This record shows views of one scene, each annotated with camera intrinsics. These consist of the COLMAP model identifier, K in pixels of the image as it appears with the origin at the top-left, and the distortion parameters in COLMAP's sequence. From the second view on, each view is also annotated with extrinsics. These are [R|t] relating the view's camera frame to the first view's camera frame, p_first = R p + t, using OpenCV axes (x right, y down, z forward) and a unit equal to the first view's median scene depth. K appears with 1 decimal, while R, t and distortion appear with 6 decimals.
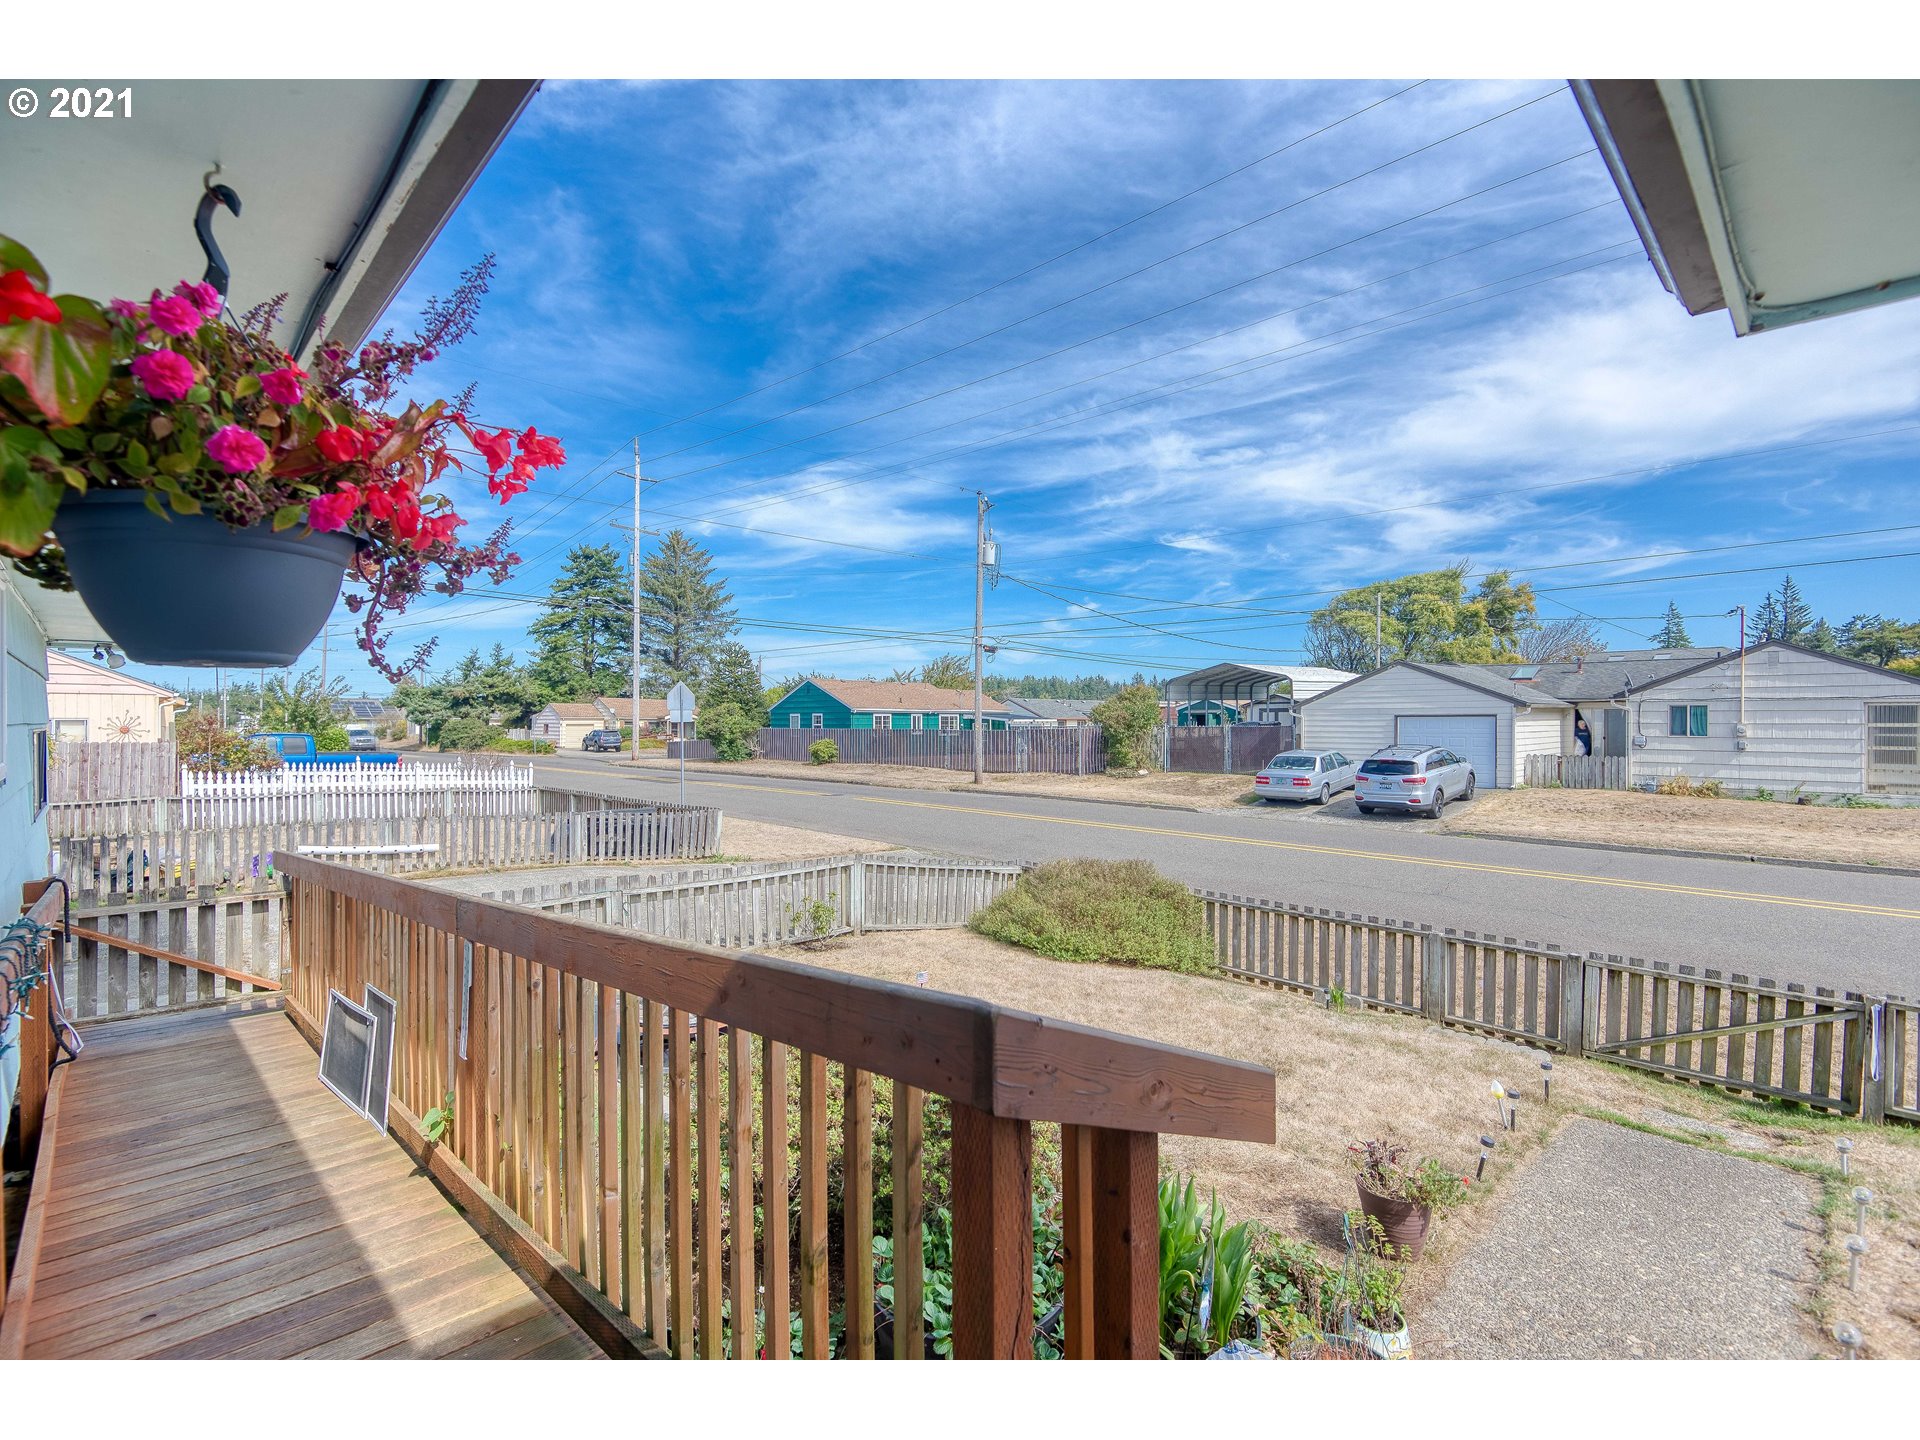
lens RADIAL K [[869.7, 0, 952.7], [0, 869.7, 719.0], [0, 0, 1]] dist [0.017102, -0.017817]
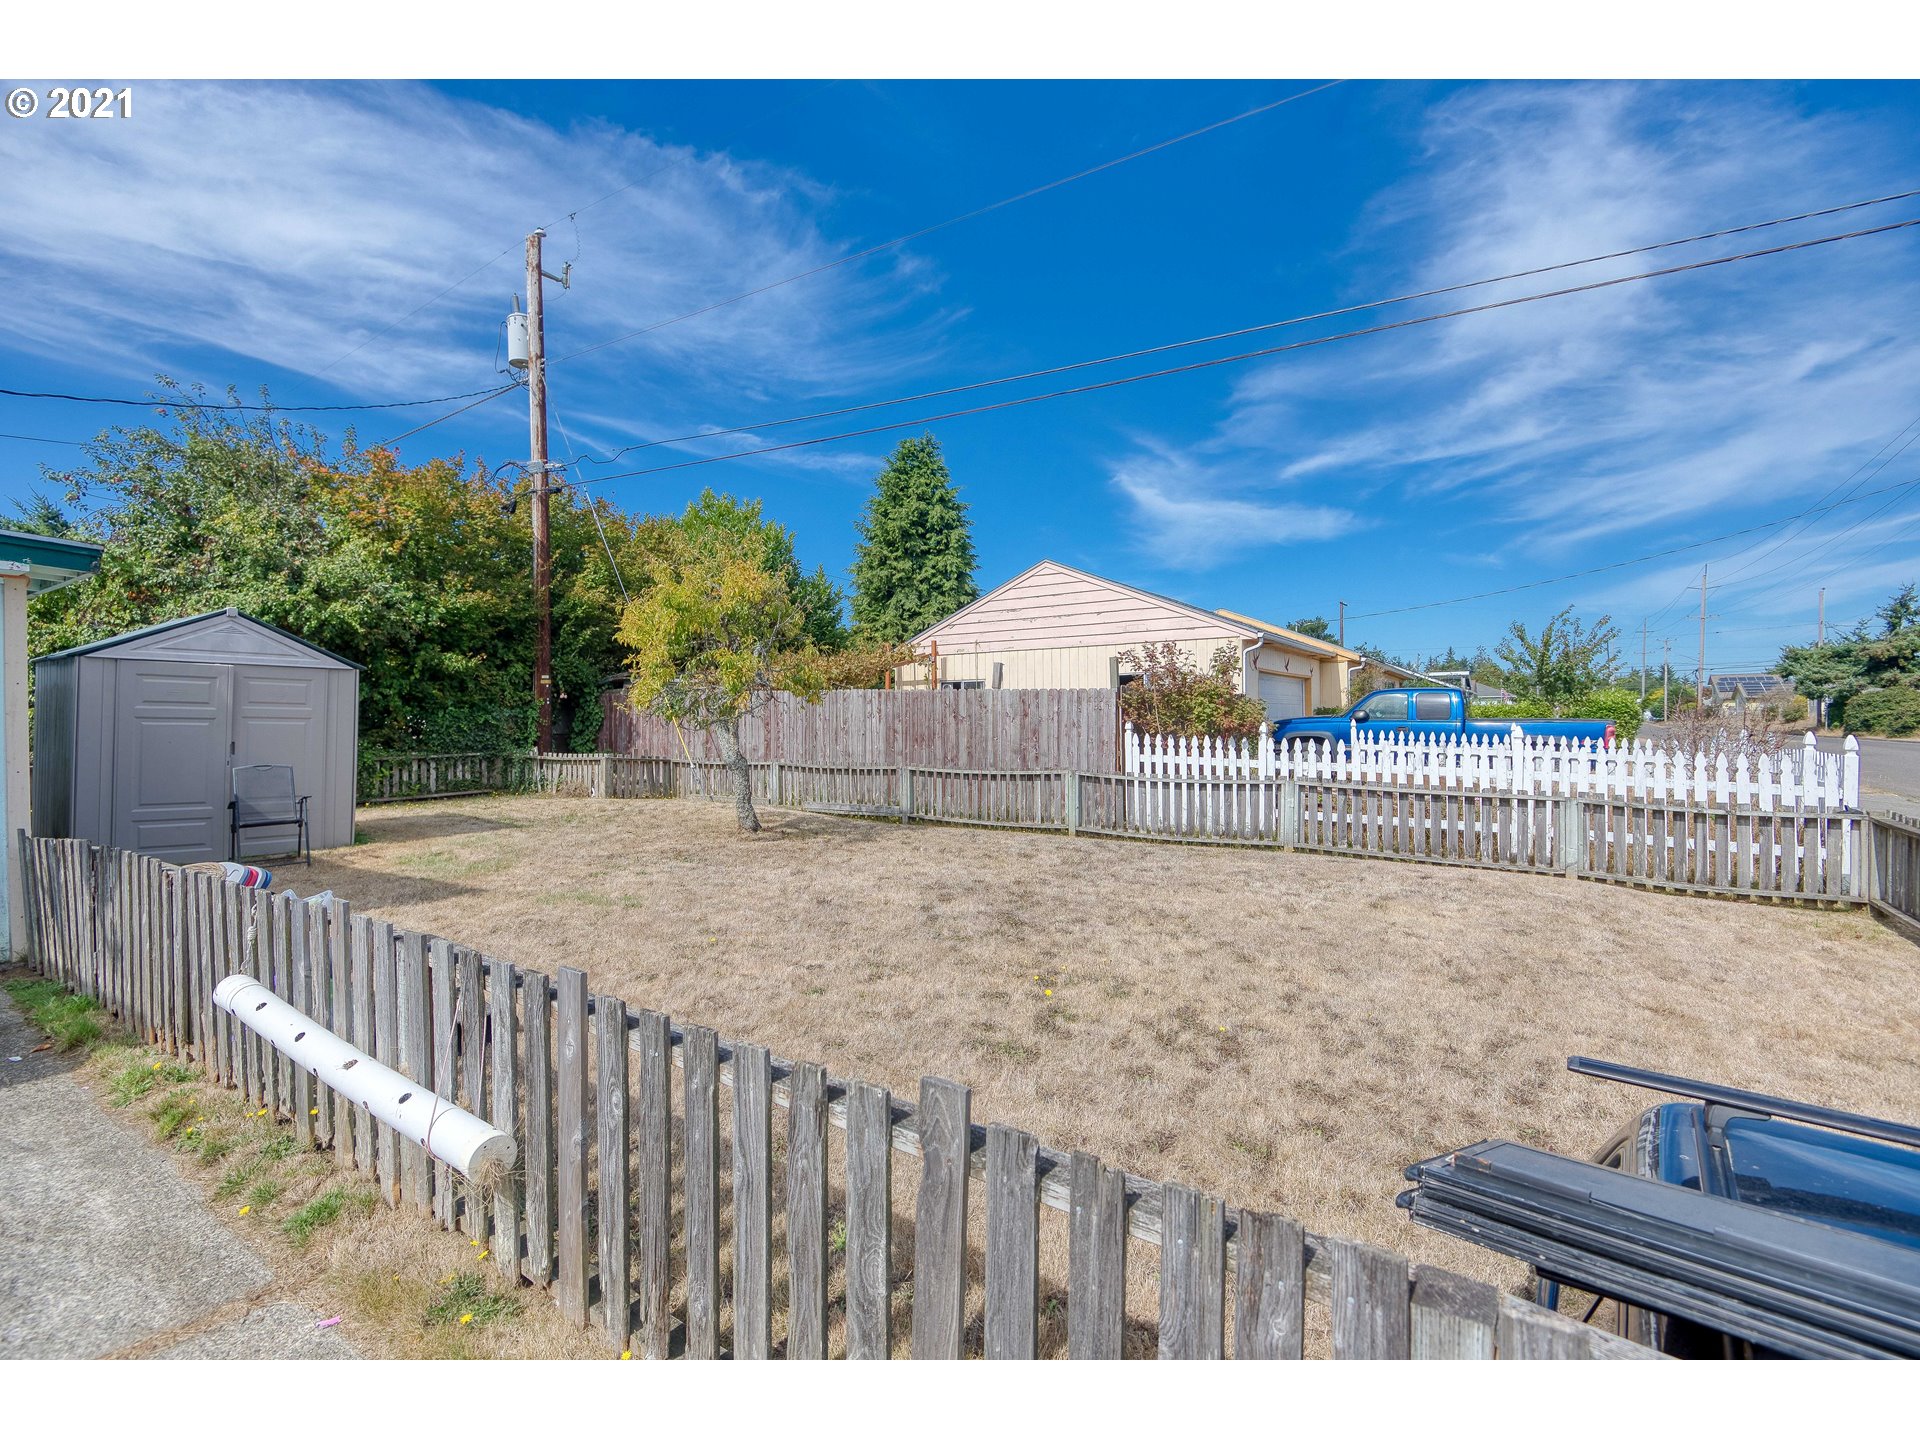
lens RADIAL K [[869.7, 0, 952.7], [0, 869.7, 719.0], [0, 0, 1]] dist [0.017102, -0.017817]
pose [[0.211951, -0.001254, -0.977280, -0.182753], [0.017175, 0.999850, 0.002442, 0.028919], [0.977129, -0.017303, 0.211940, 0.467931]]
